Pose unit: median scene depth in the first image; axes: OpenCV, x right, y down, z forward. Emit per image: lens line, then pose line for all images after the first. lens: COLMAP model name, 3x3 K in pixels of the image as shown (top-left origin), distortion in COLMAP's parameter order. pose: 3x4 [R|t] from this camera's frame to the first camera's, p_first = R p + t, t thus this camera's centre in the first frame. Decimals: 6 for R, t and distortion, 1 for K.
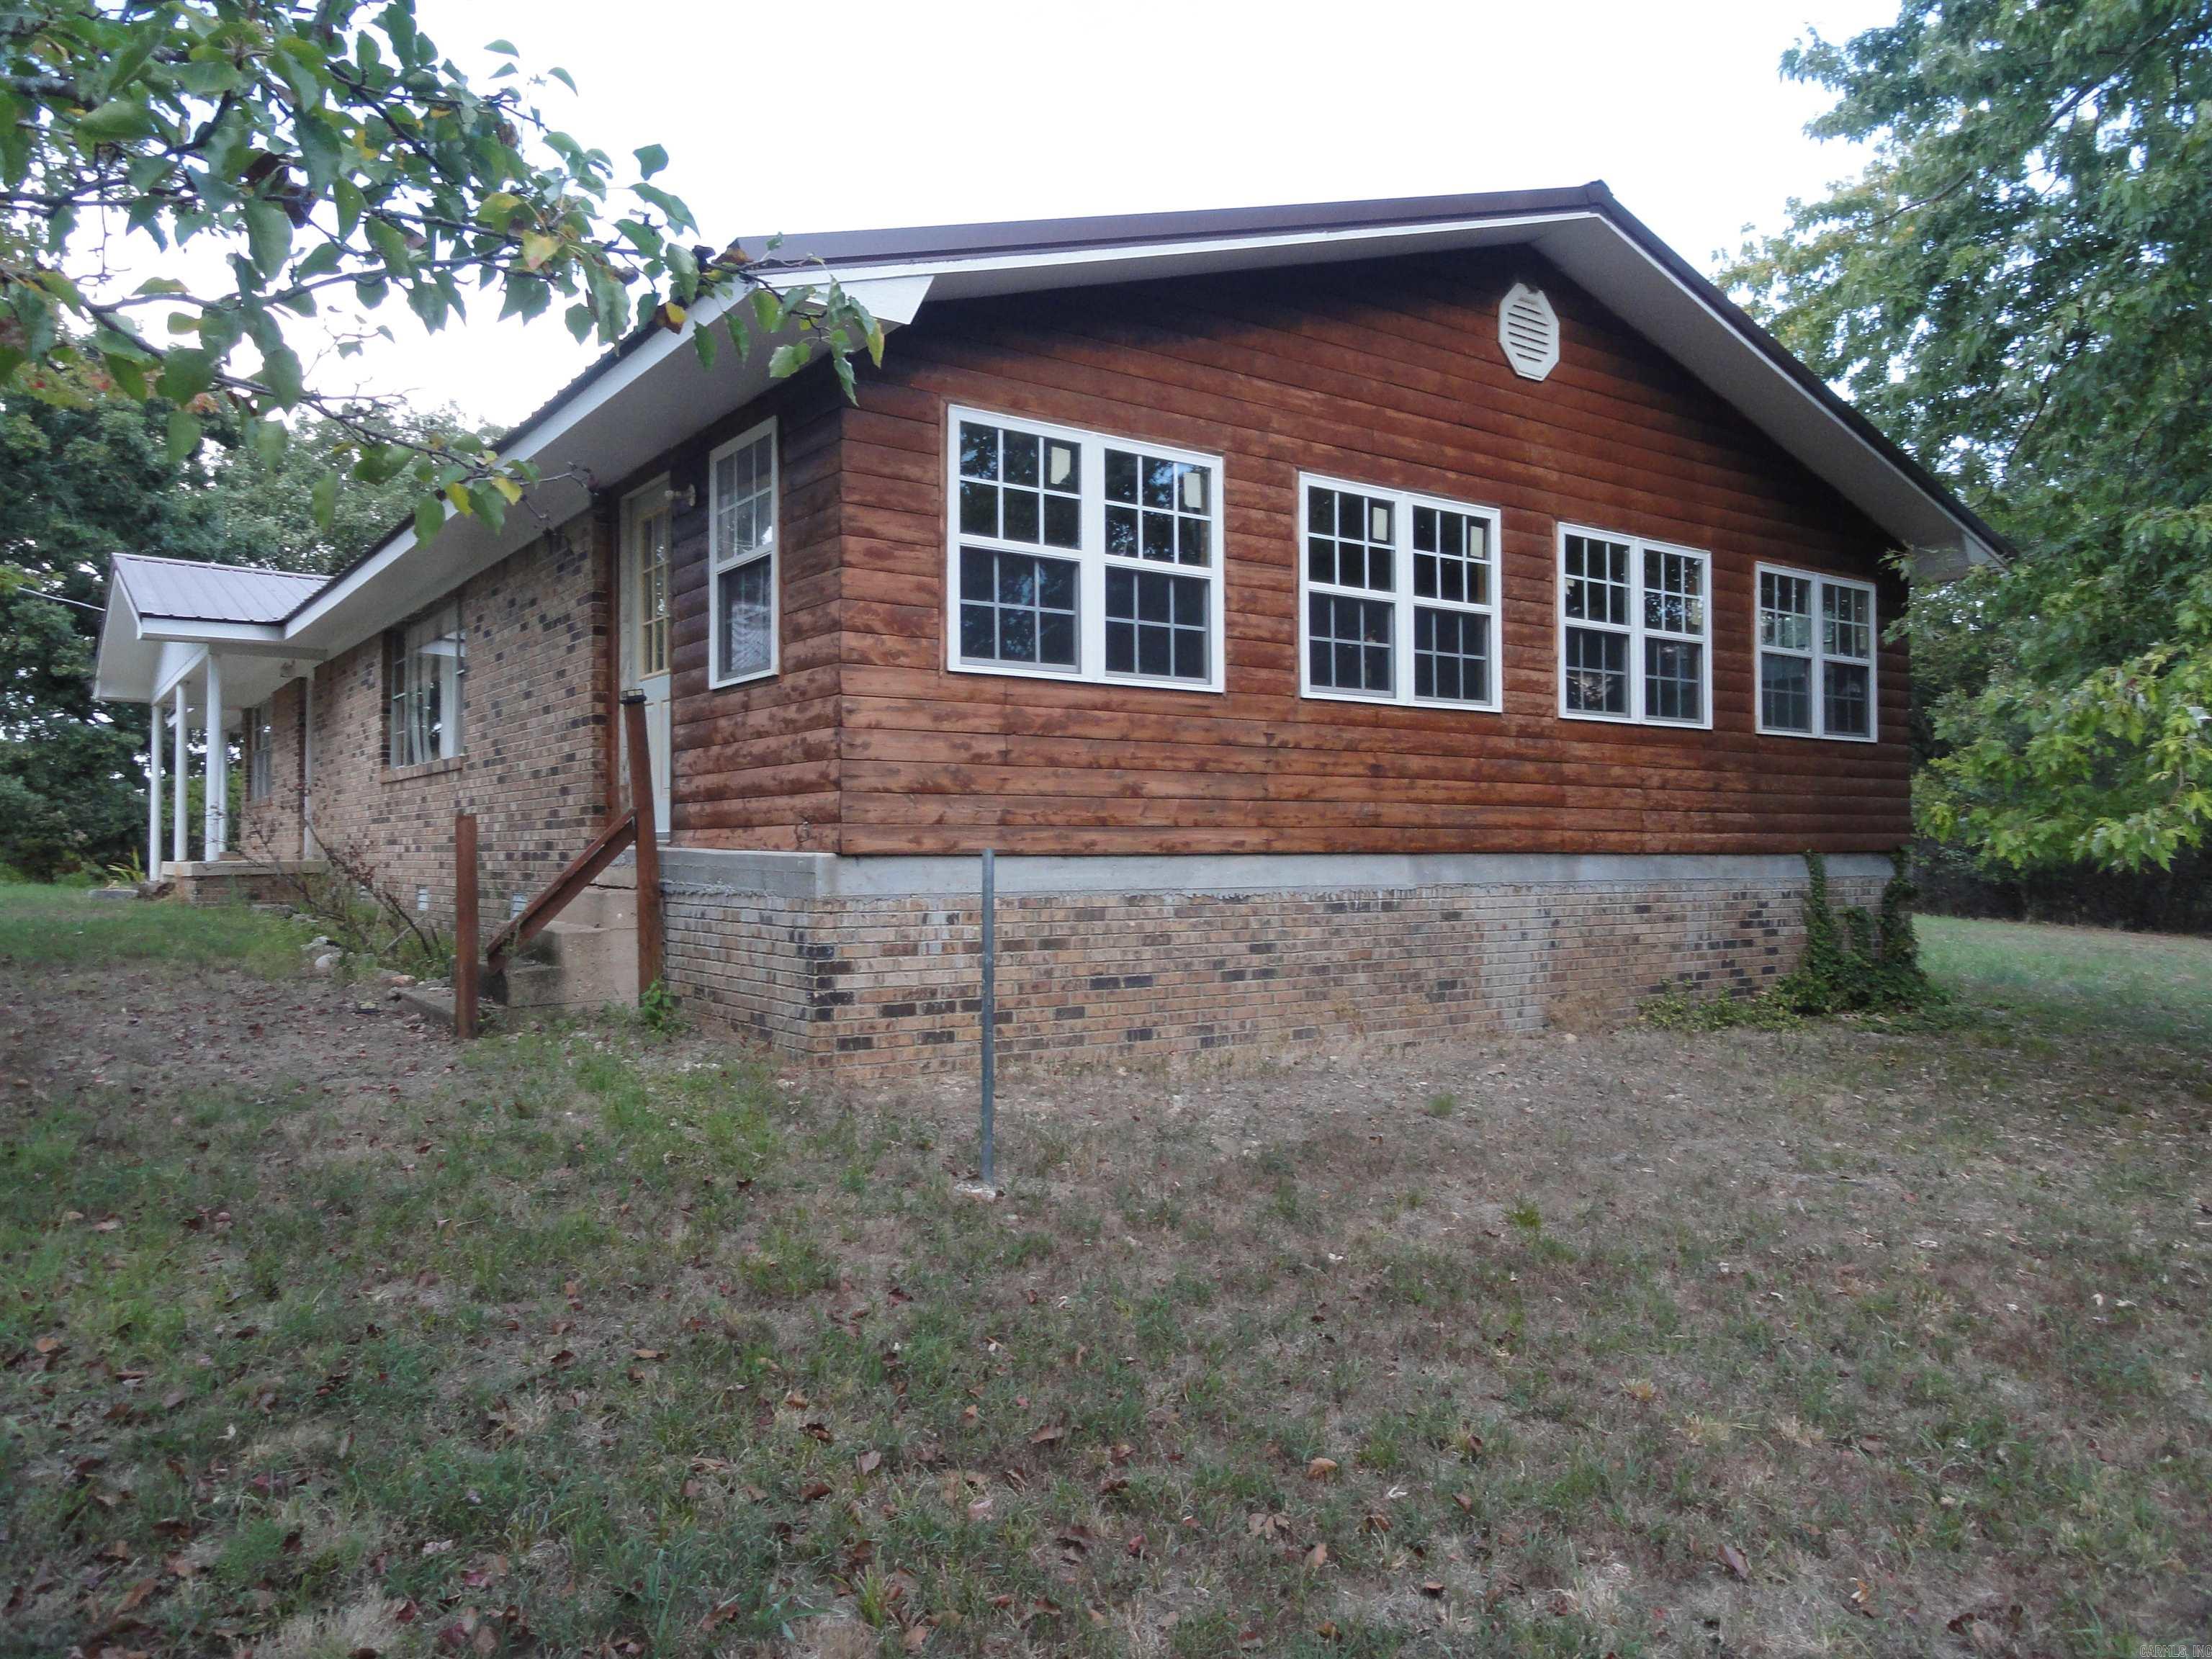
lens RADIAL K [[1543.5, 0, 1100.1], [0, 1543.5, 821.0], [0, 0, 1]] dist [-0.008748, 0.021900]
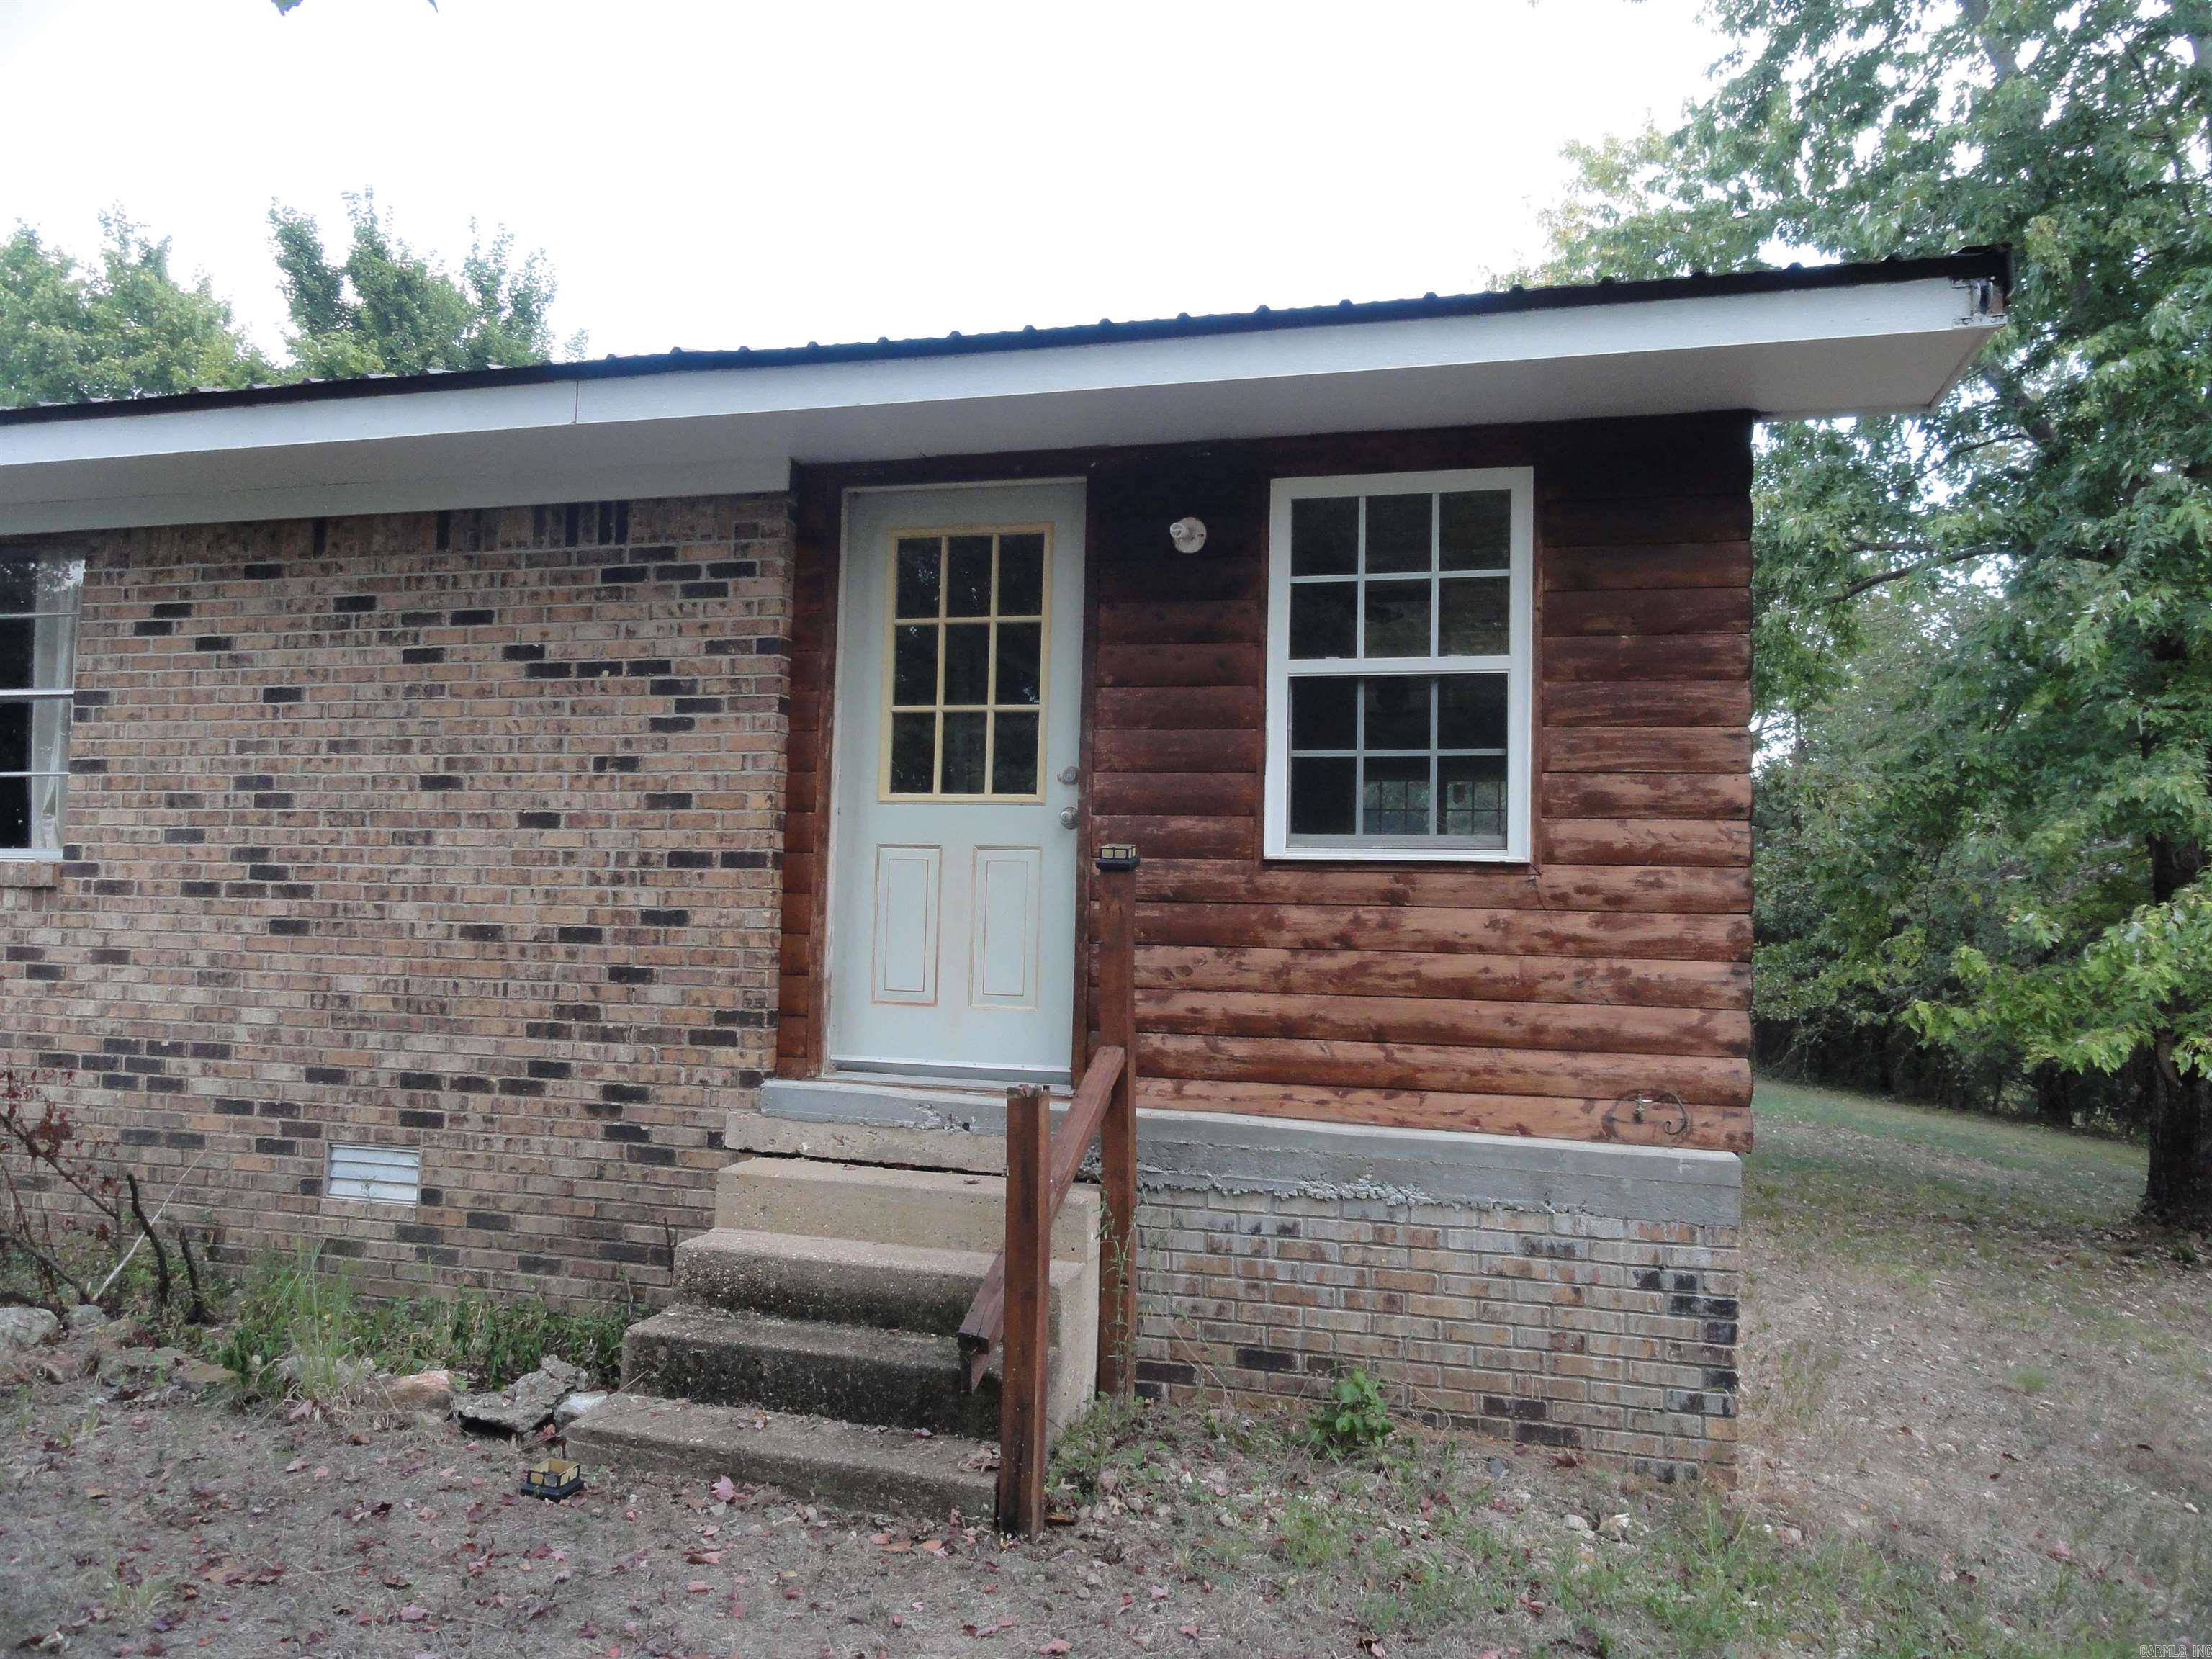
lens RADIAL K [[1543.5, 0, 1100.1], [0, 1543.5, 821.0], [0, 0, 1]] dist [-0.008748, 0.021900]
pose [[0.774315, 0.061957, 0.629760, -0.744042], [-0.040156, 0.998000, -0.048812, -0.071646], [-0.631525, 0.012507, 0.775255, 0.598512]]
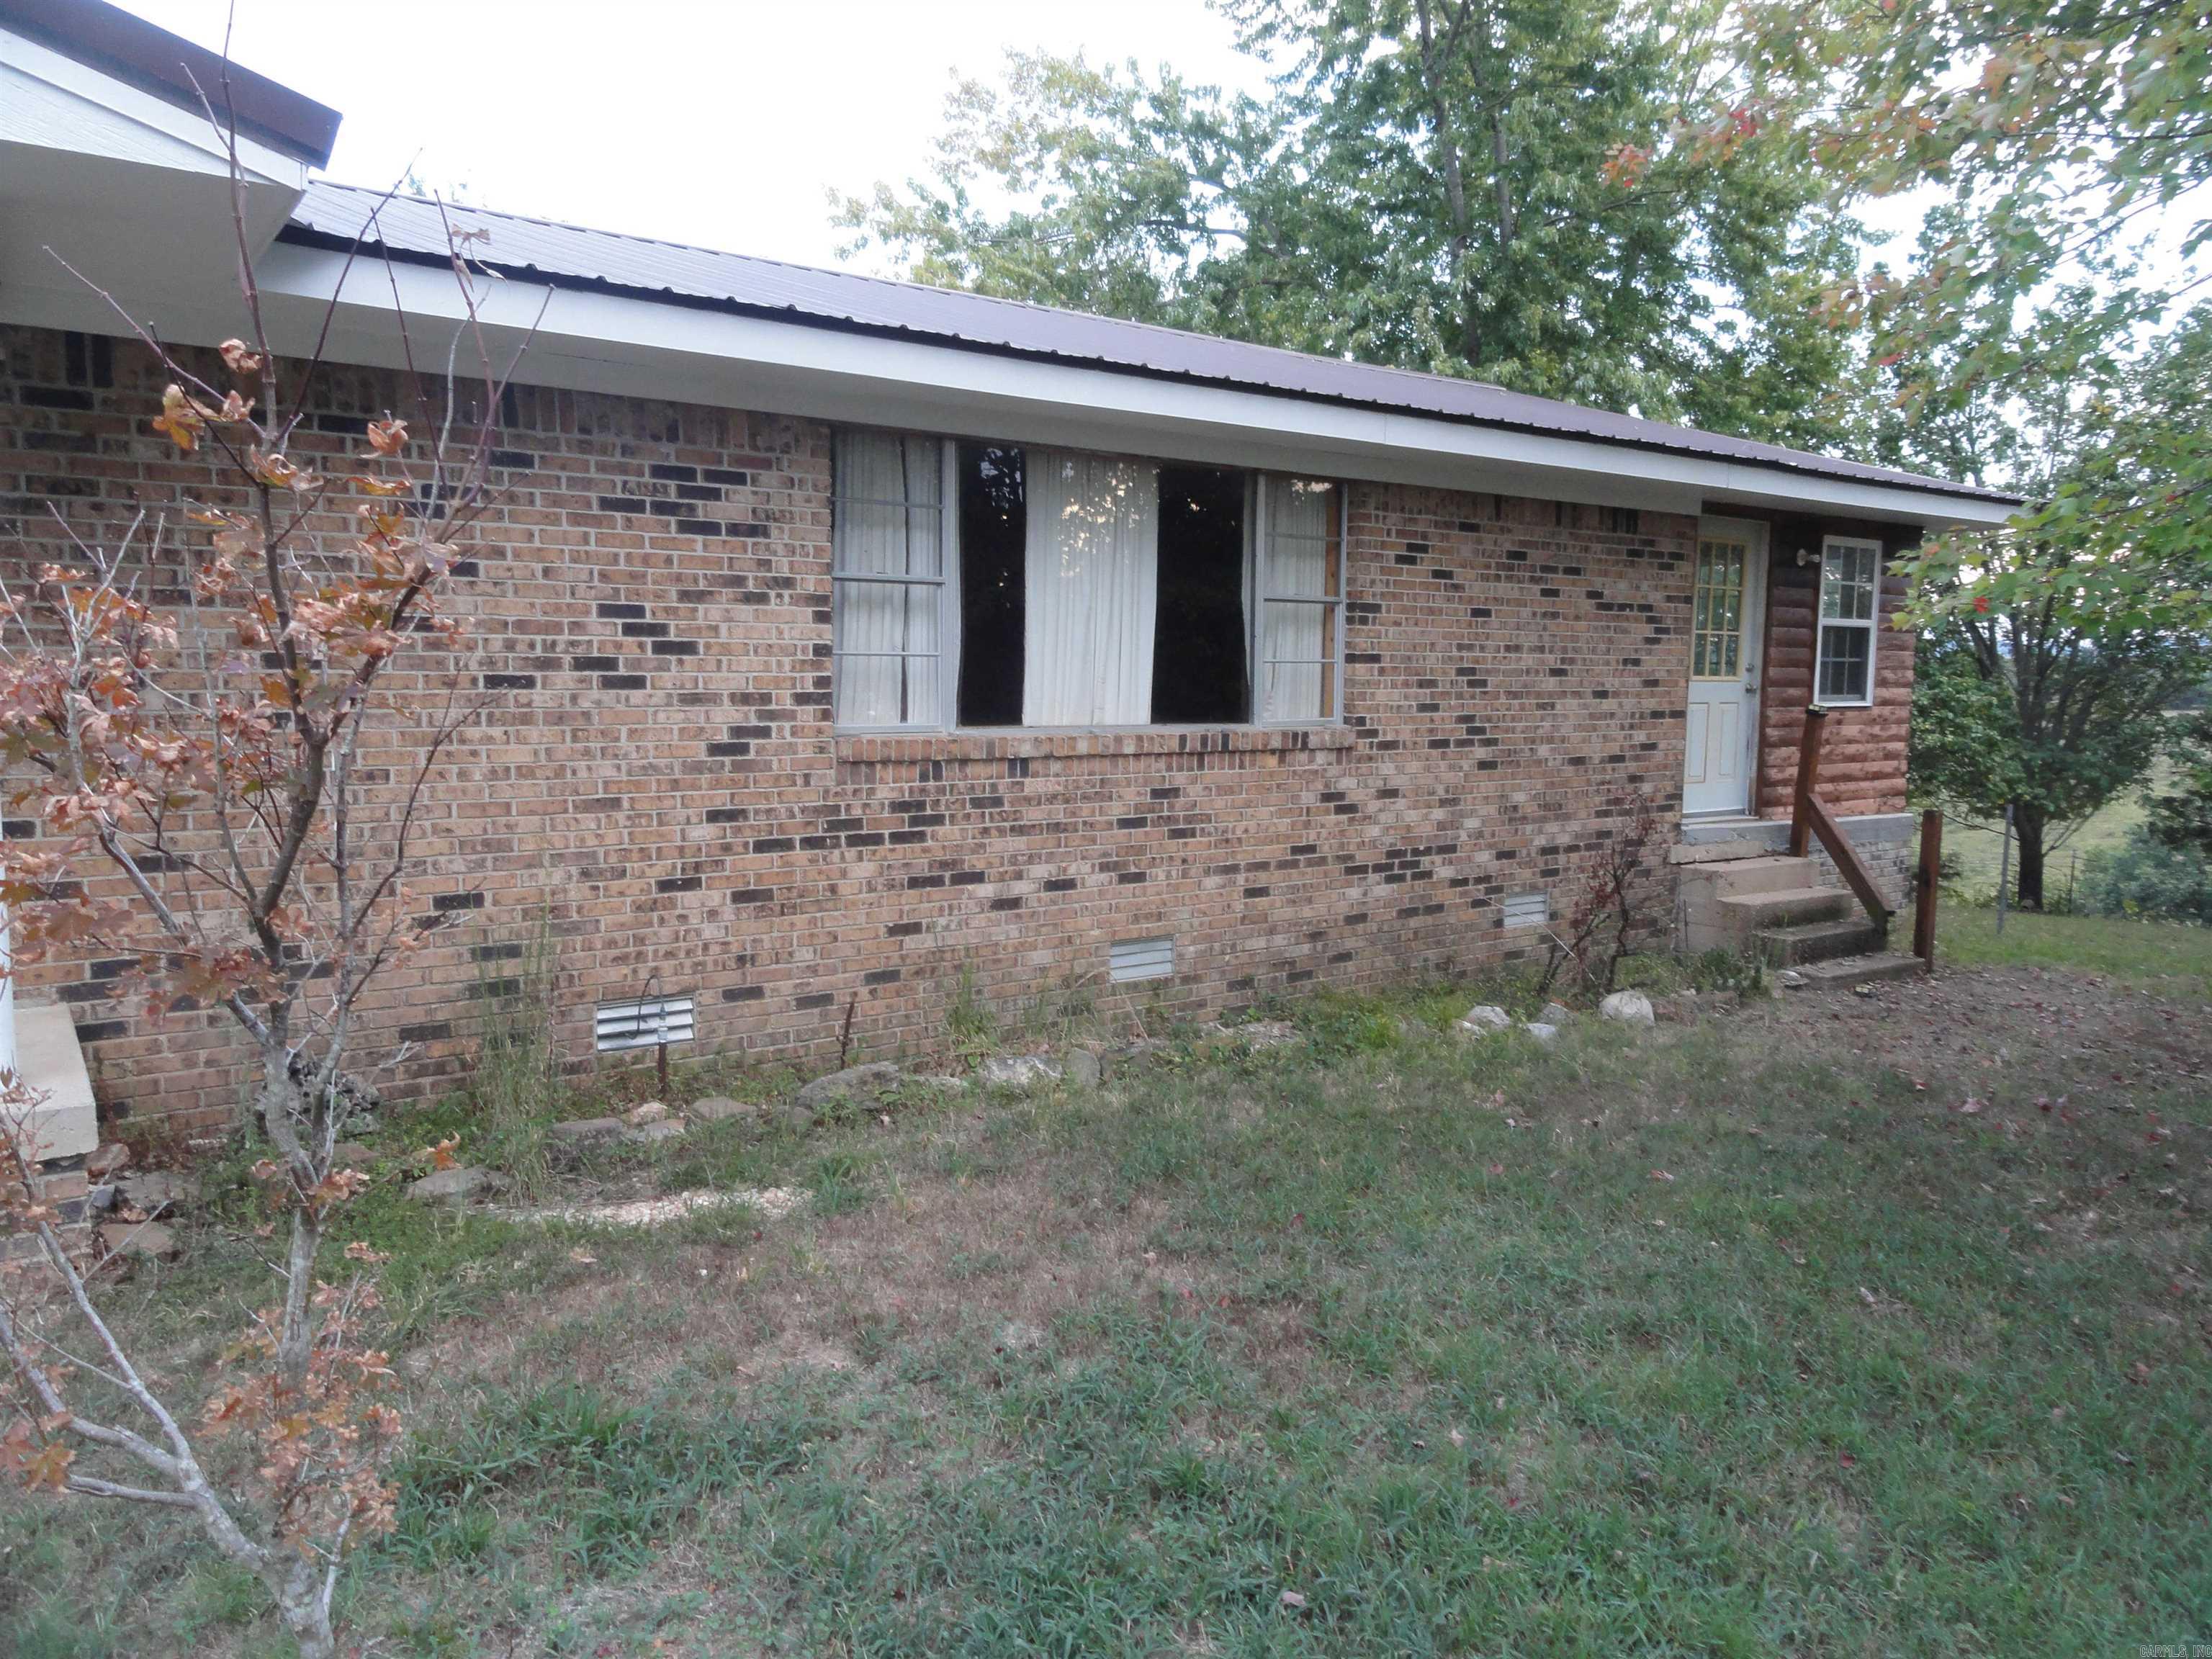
lens RADIAL K [[1543.5, 0, 1100.1], [0, 1543.5, 821.0], [0, 0, 1]] dist [-0.008748, 0.021900]
pose [[-0.003206, -0.097840, 0.995197, -1.779728], [-0.031541, 0.994717, 0.097691, -0.104956], [-0.999497, -0.031076, -0.006275, 1.772633]]
